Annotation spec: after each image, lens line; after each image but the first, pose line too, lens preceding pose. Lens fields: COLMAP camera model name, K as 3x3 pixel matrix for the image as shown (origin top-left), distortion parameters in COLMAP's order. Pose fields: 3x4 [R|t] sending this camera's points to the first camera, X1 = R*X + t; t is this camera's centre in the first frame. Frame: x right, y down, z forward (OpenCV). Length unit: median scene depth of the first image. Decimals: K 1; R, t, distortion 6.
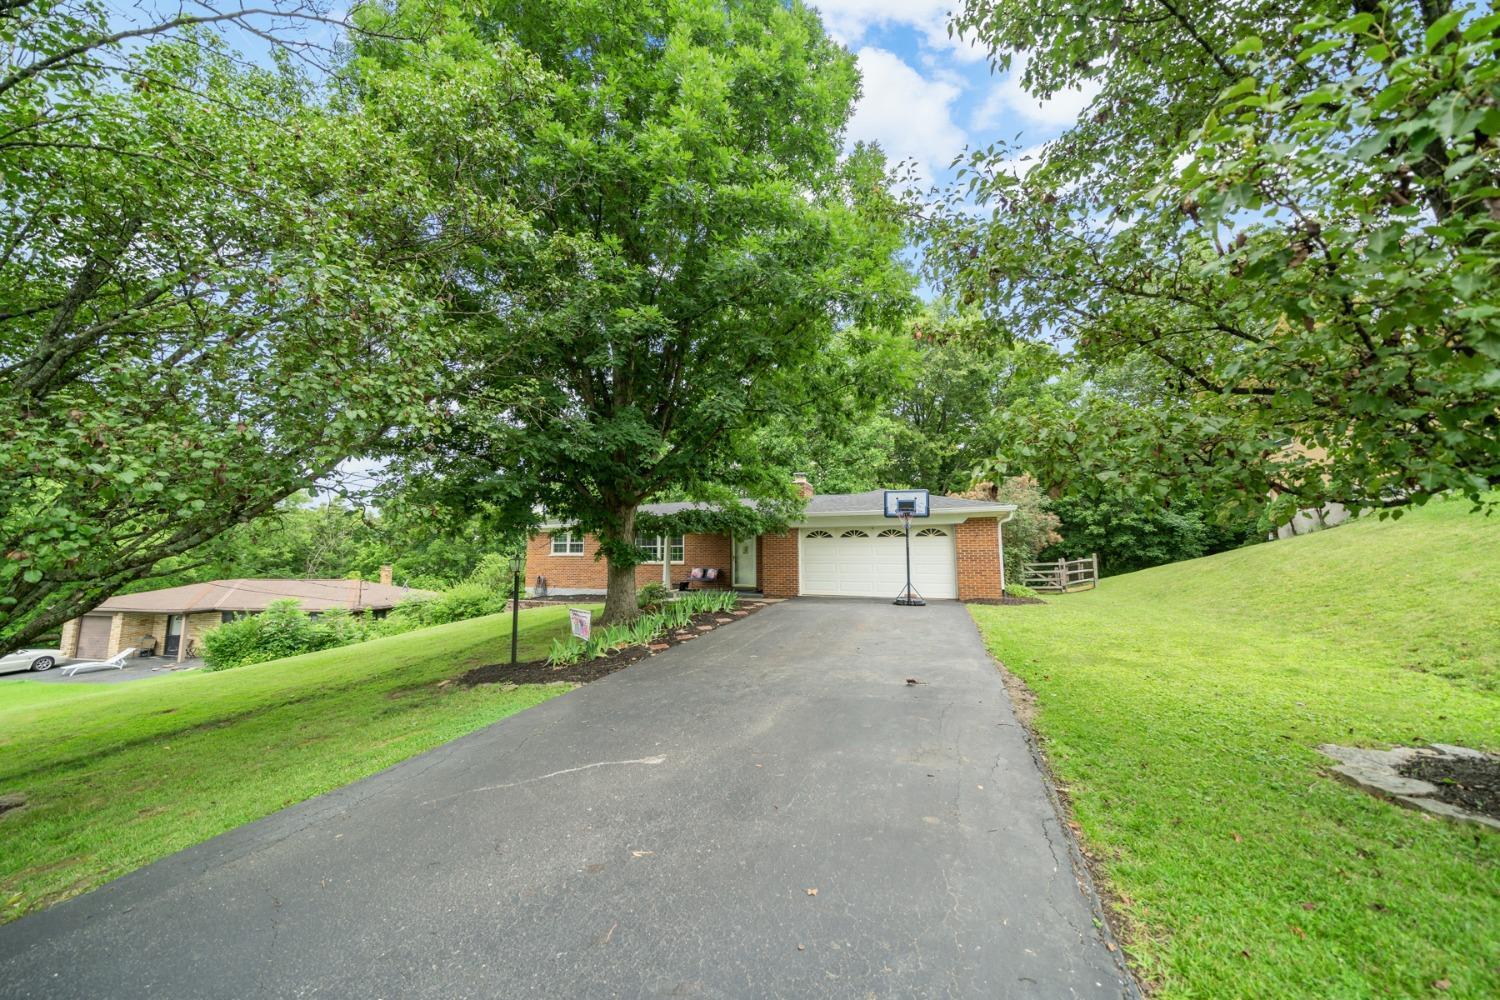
lens RADIAL K [[524.6, 0, 750.1], [0, 524.6, 496.8], [0, 0, 1]] dist [-0.007612, 0.000464]
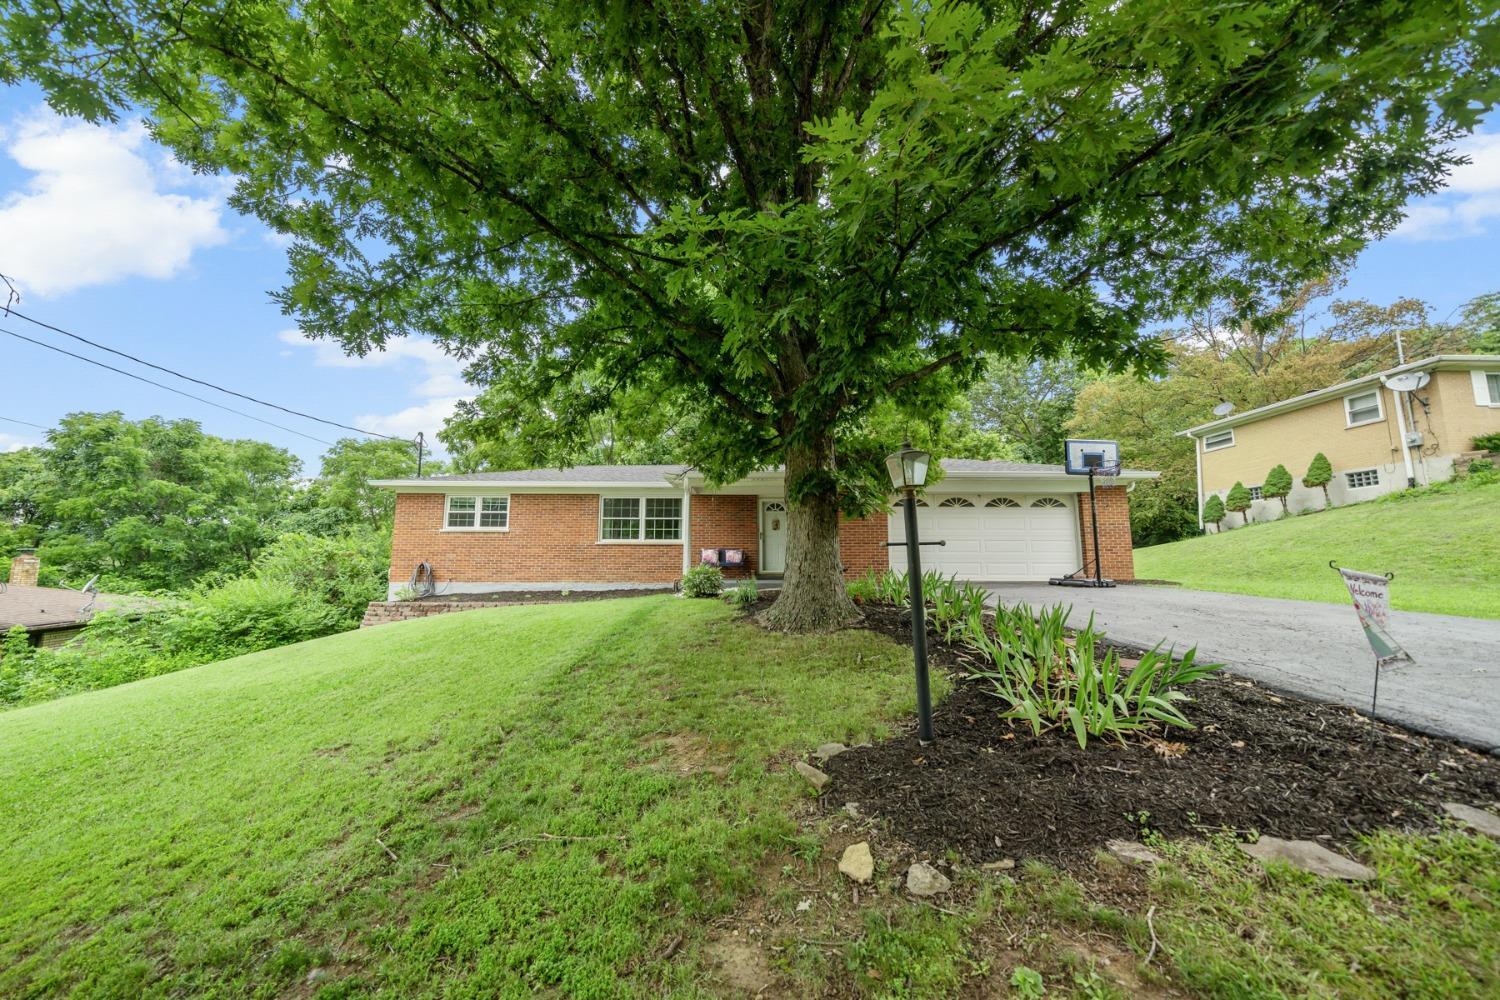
lens RADIAL K [[524.6, 0, 755.2], [0, 524.6, 498.5], [0, 0, 1]] dist [-0.007612, 0.000464]
pose [[0.926185, 0.047165, 0.374109, -0.316186], [-0.045837, 0.998871, -0.012451, 0.074802], [-0.374274, -0.005616, 0.927301, 0.329605]]
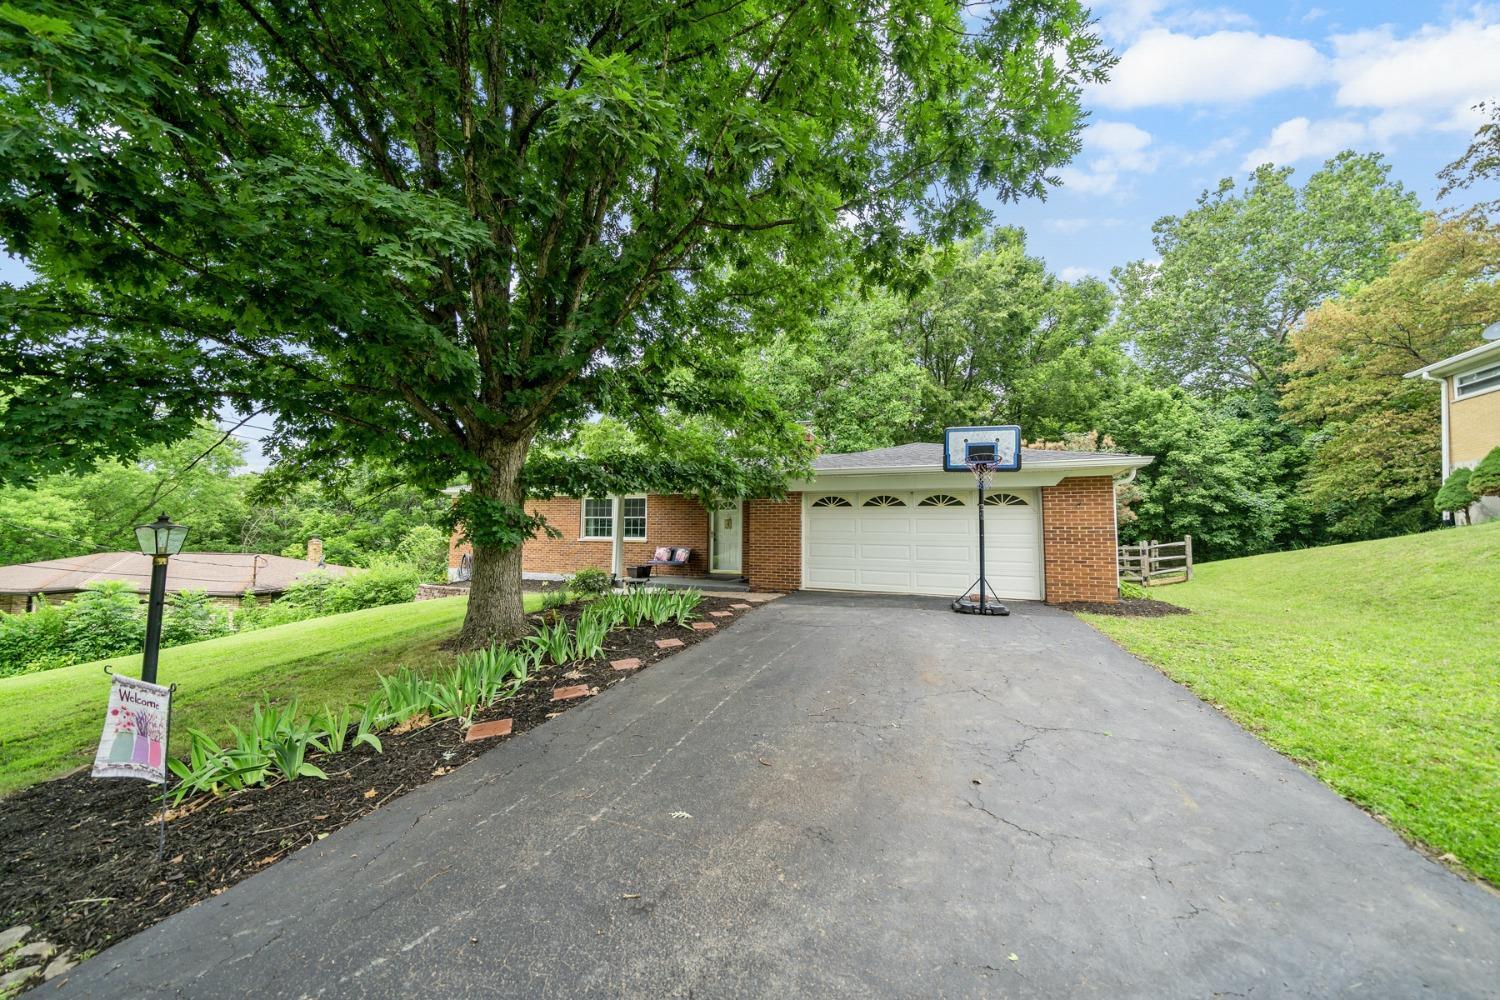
lens RADIAL K [[524.6, 0, 744.8], [0, 524.6, 502.8], [0, 0, 1]] dist [-0.007612, 0.000464]
pose [[0.999882, 0.014224, -0.005753, 0.018512], [-0.013903, 0.998534, 0.052308, 0.033520], [0.006489, -0.052222, 0.998614, 0.271372]]
